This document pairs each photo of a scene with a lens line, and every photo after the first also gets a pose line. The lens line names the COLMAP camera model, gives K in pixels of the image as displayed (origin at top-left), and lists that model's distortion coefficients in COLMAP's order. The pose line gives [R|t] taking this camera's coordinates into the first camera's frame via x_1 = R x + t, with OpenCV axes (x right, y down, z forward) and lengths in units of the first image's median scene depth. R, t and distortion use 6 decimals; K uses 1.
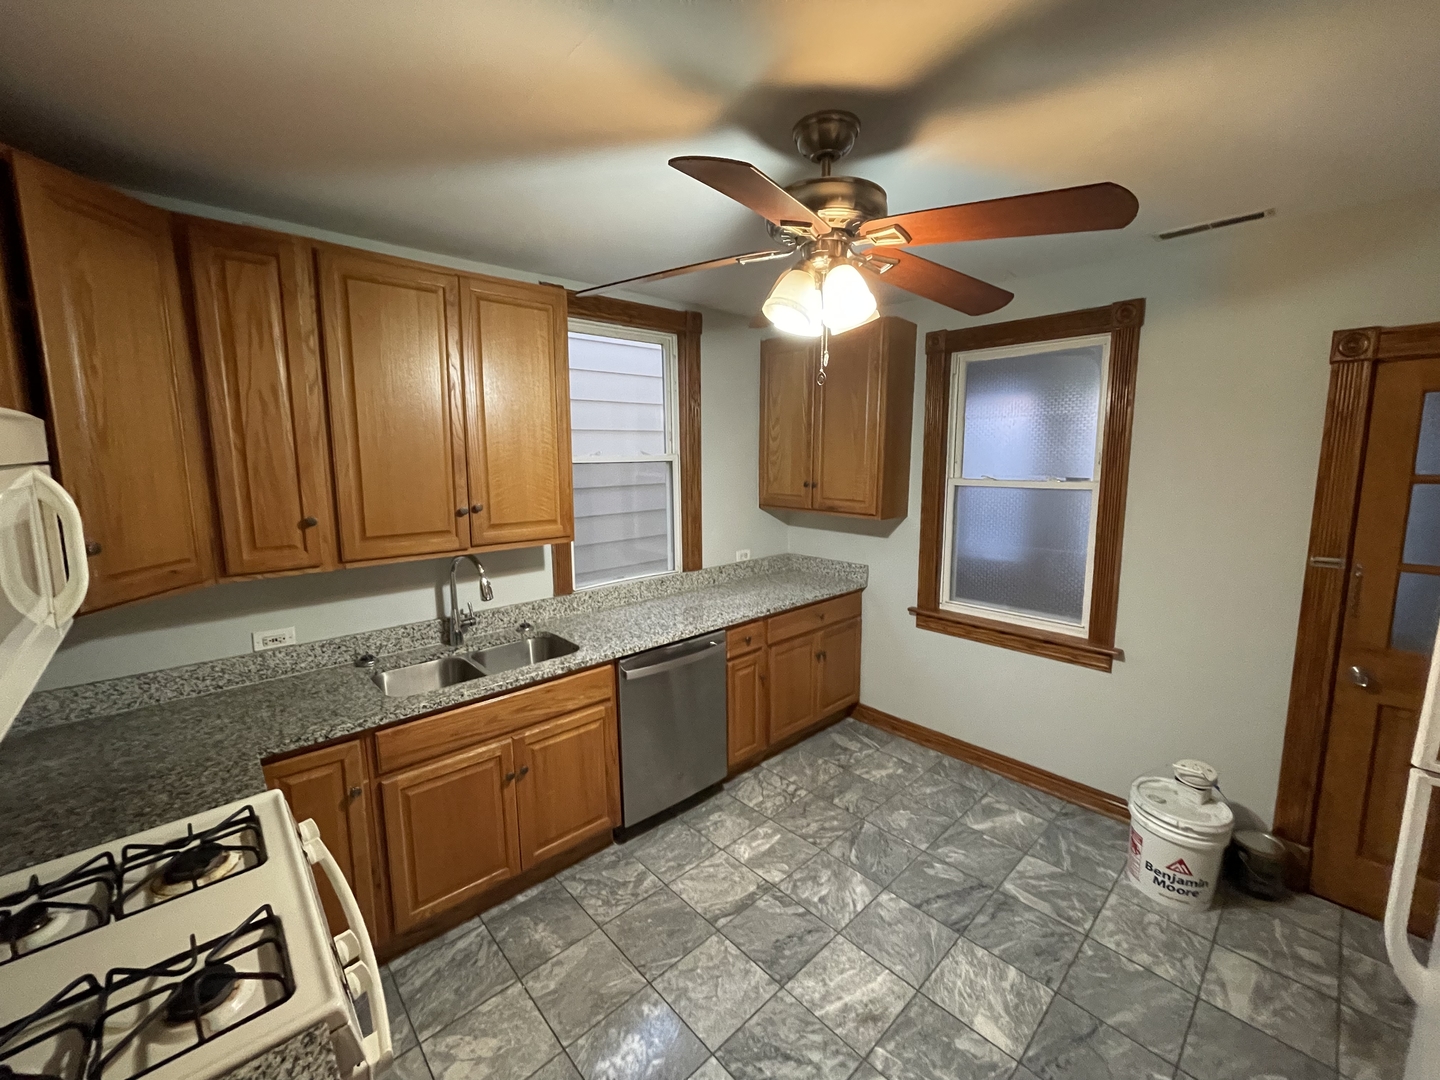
lens RADIAL K [[578.9, 0, 720.0], [0, 578.9, 540.0], [0, 0, 1]] dist [0.012024, -0.008282]
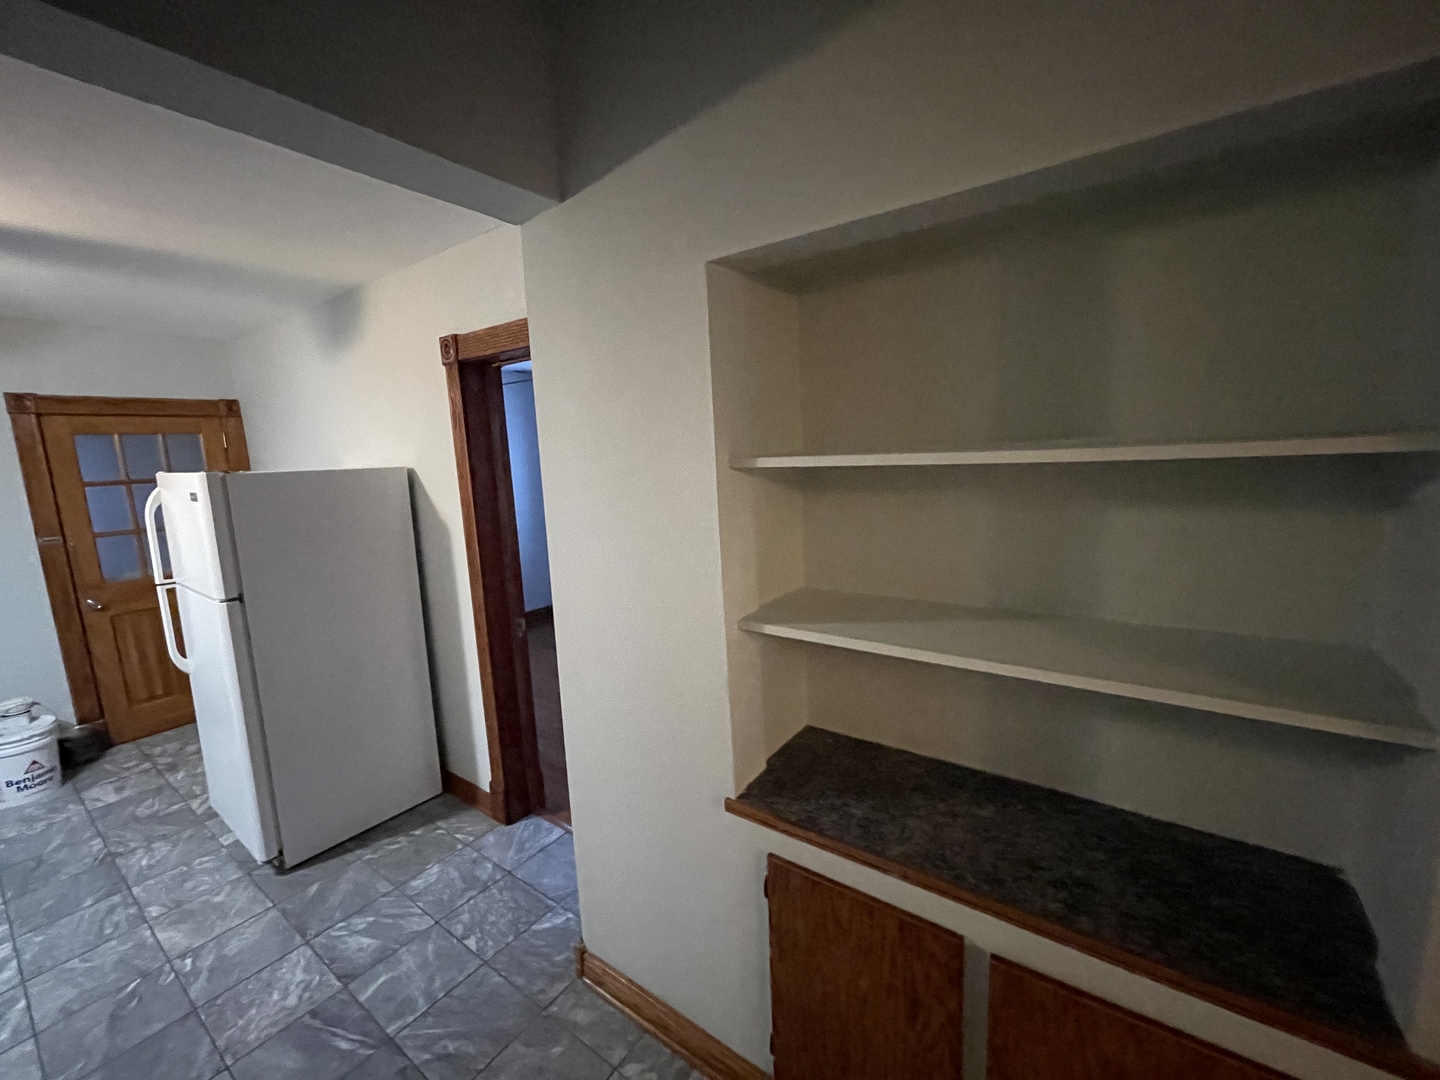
lens RADIAL K [[578.9, 0, 720.0], [0, 578.9, 540.0], [0, 0, 1]] dist [0.012024, -0.008282]
pose [[-0.191910, -0.144422, 0.970728, -0.801282], [0.164518, 0.970382, 0.176896, 0.056351], [-0.967525, 0.193650, -0.162466, -0.481097]]
